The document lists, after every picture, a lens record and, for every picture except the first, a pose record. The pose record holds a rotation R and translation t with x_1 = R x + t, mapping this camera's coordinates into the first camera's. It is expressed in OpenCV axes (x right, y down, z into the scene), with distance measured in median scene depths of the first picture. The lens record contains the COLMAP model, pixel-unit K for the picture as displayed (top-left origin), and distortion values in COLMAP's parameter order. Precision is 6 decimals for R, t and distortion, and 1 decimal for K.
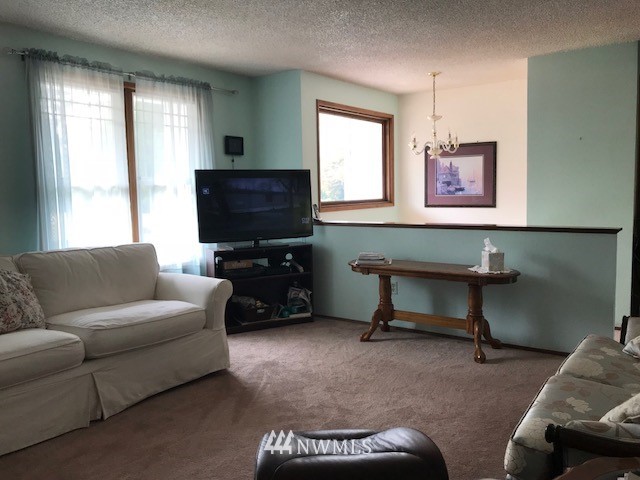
lens RADIAL K [[533.9, 0, 320.0], [0, 533.9, 240.0], [0, 0, 1]] dist [0.013911, -0.006154]
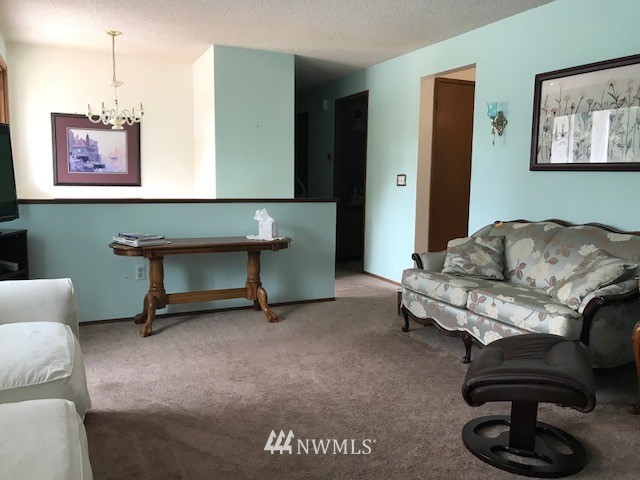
lens RADIAL K [[533.9, 0, 320.0], [0, 533.9, 240.0], [0, 0, 1]] dist [0.013911, -0.006154]
pose [[0.456072, -0.073699, 0.886886, -0.464192], [0.064139, 0.996696, 0.049841, 0.010489], [-0.887628, 0.034153, 0.459292, 0.312822]]
